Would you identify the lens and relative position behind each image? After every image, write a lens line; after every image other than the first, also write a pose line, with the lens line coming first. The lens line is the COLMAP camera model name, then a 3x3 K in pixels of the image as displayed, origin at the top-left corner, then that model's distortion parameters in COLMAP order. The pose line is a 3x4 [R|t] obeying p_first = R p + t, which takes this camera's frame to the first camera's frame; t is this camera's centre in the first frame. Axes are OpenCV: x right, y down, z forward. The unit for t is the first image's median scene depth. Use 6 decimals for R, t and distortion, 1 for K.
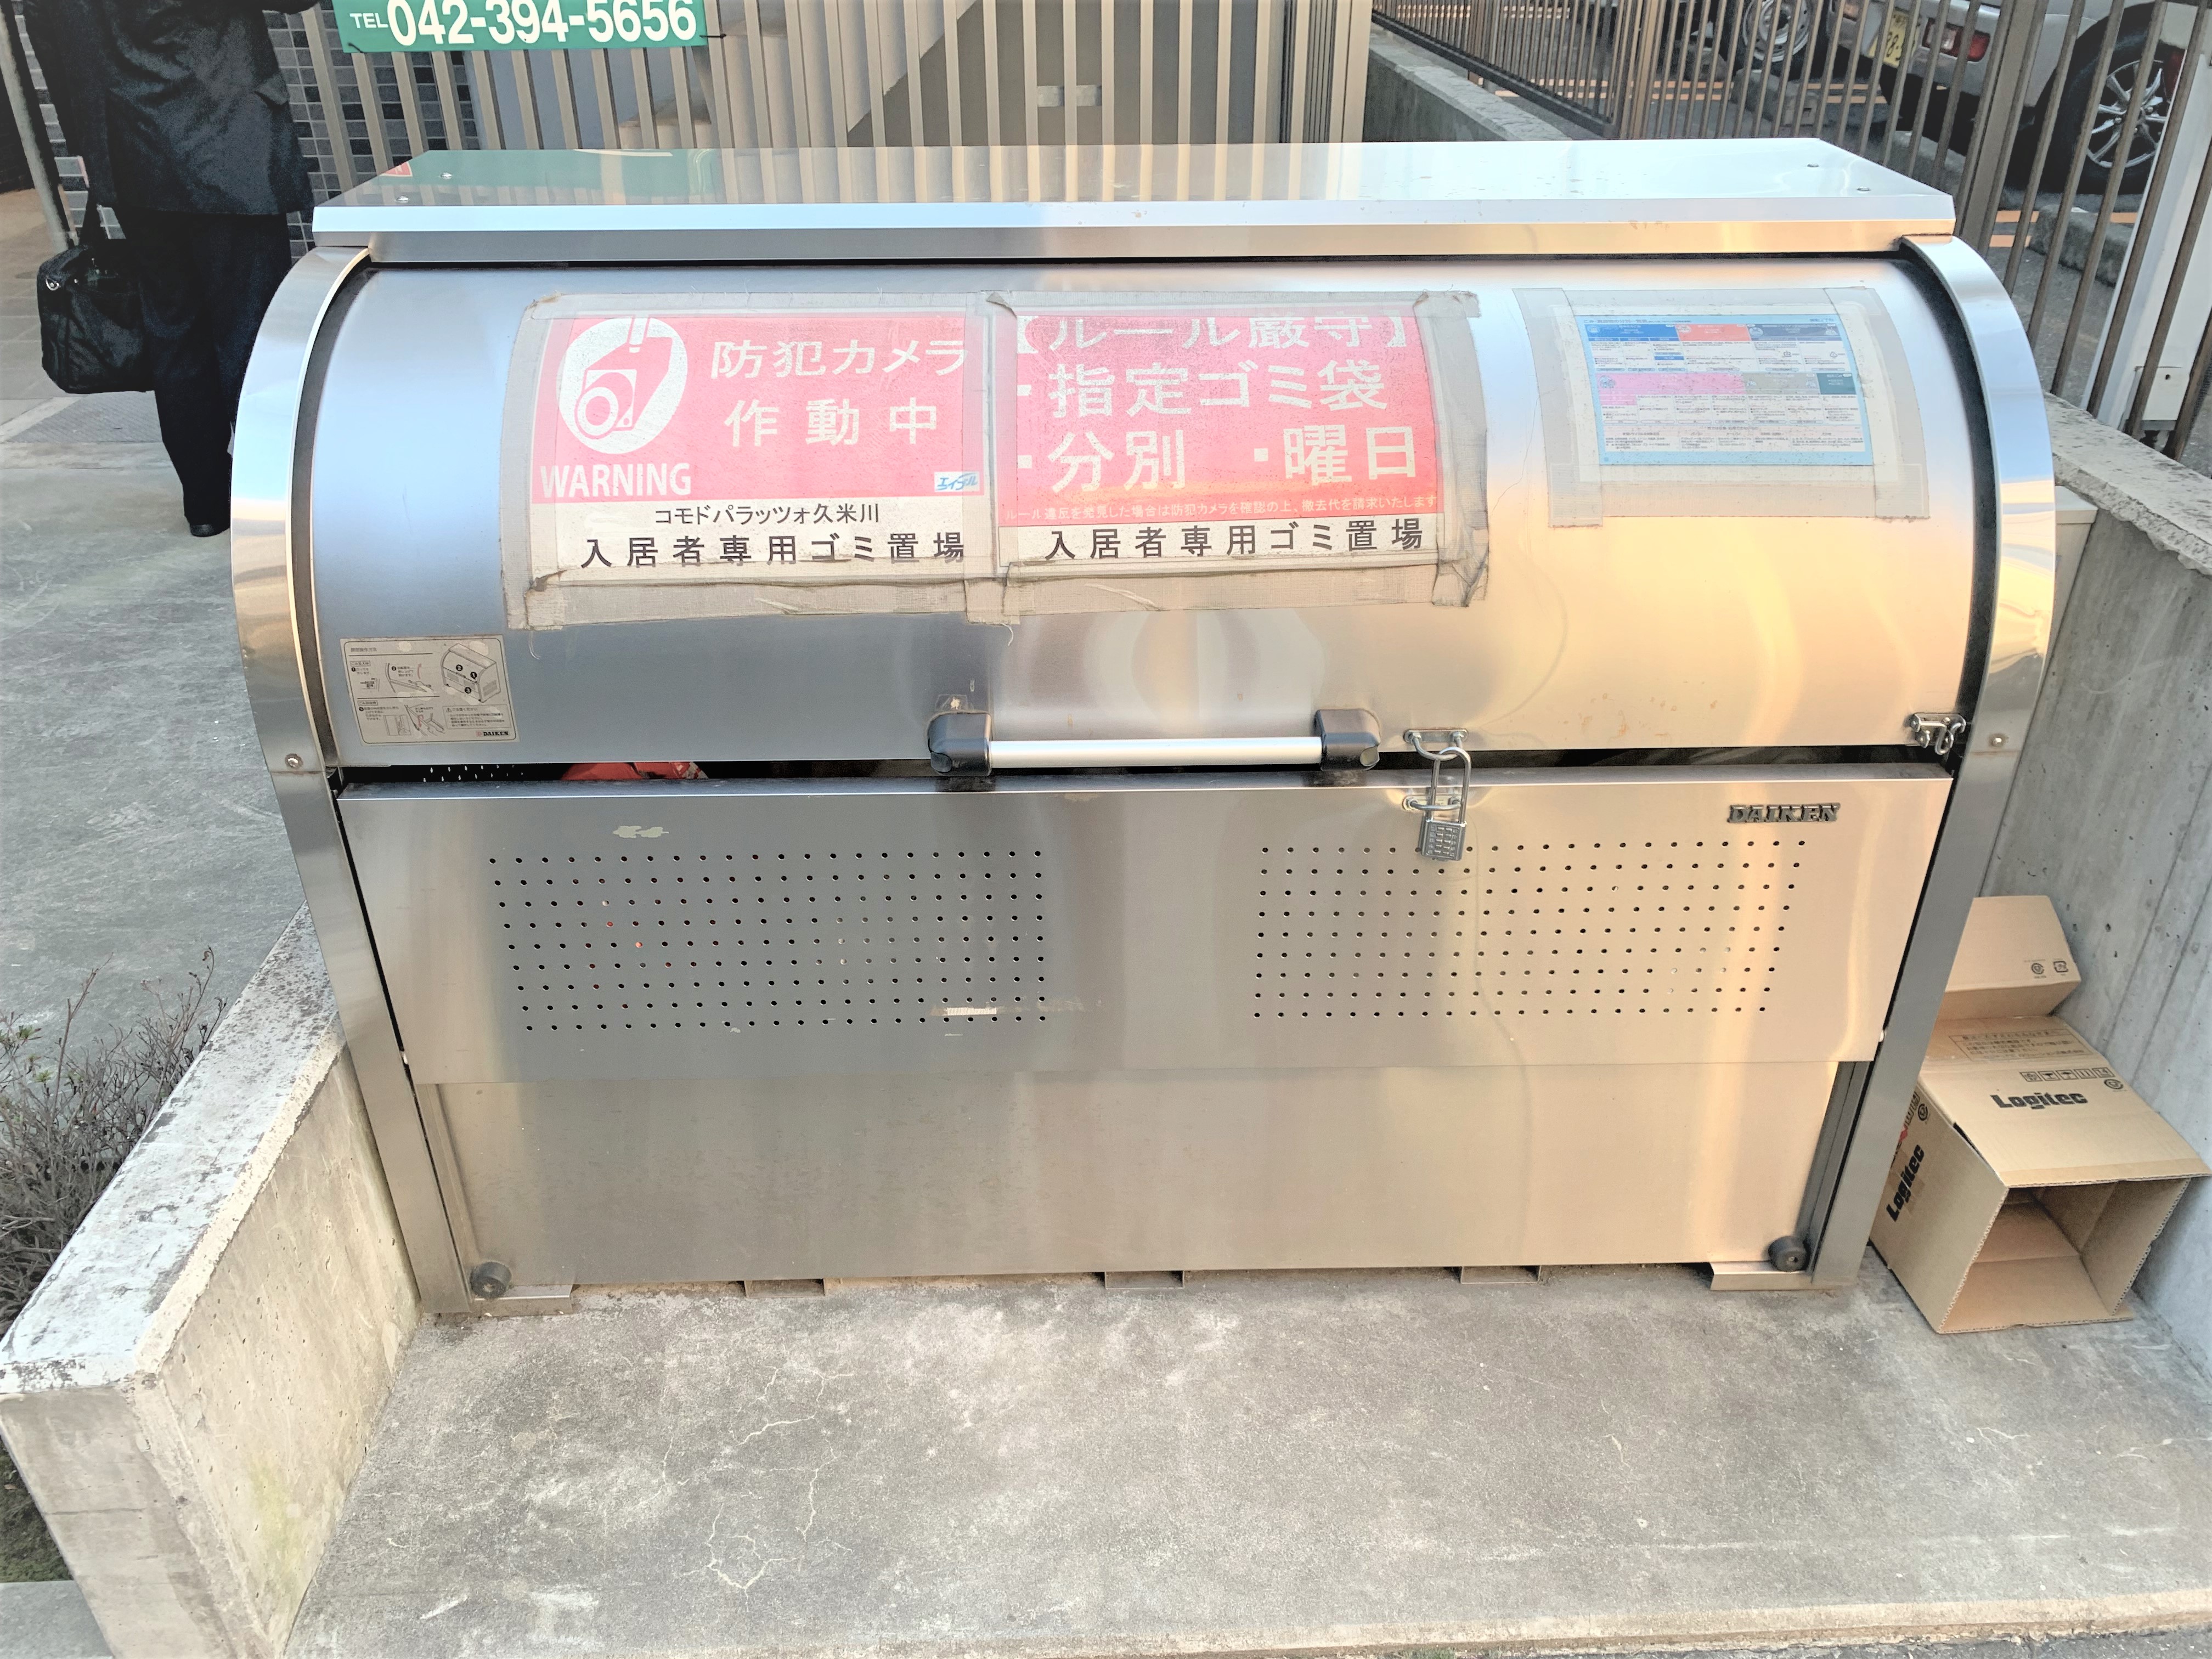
lens RADIAL K [[1704.4, 0, 1108.7], [0, 1704.4, 867.4], [0, 0, 1]] dist [0.040205, -0.063326]
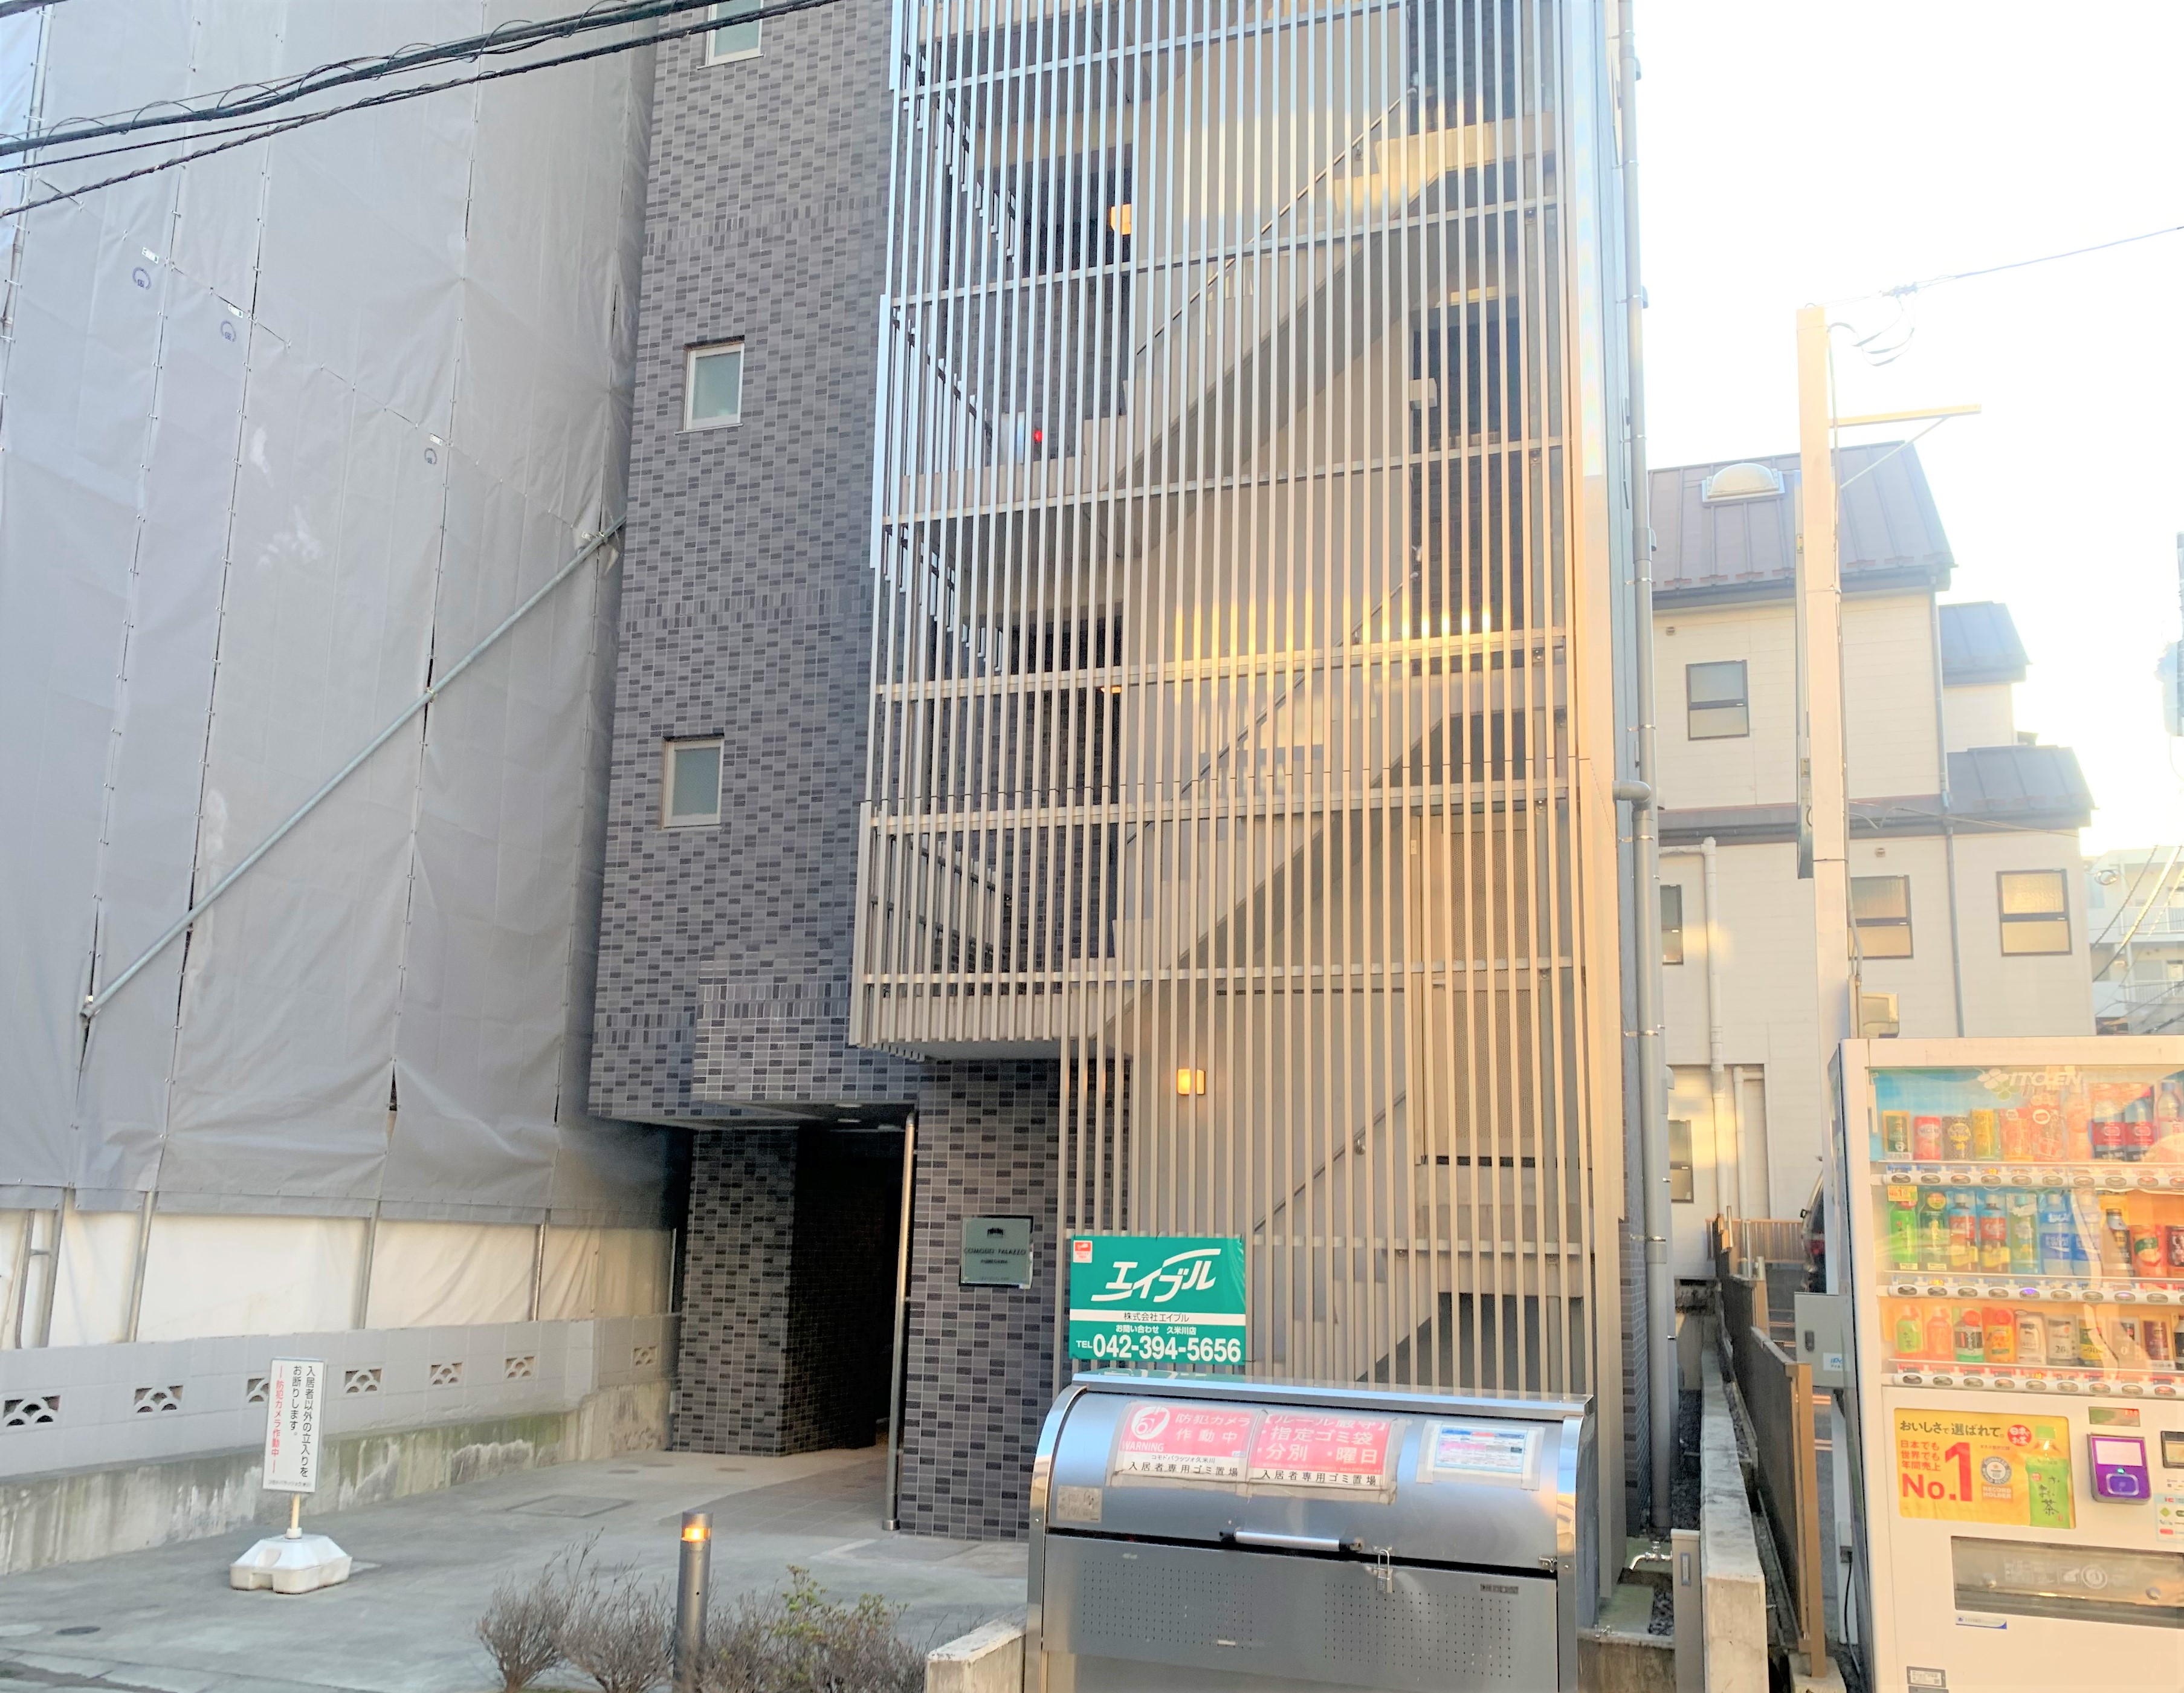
lens RADIAL K [[1861.6, 0, 1096.6], [0, 1861.6, 933.4], [0, 0, 1]] dist [-0.003457, -0.015782]
pose [[0.939960, -0.025971, -0.340295, 0.911501], [-0.201508, 0.762509, -0.614797, 1.286853], [0.275445, 0.646456, 0.711494, -2.321864]]
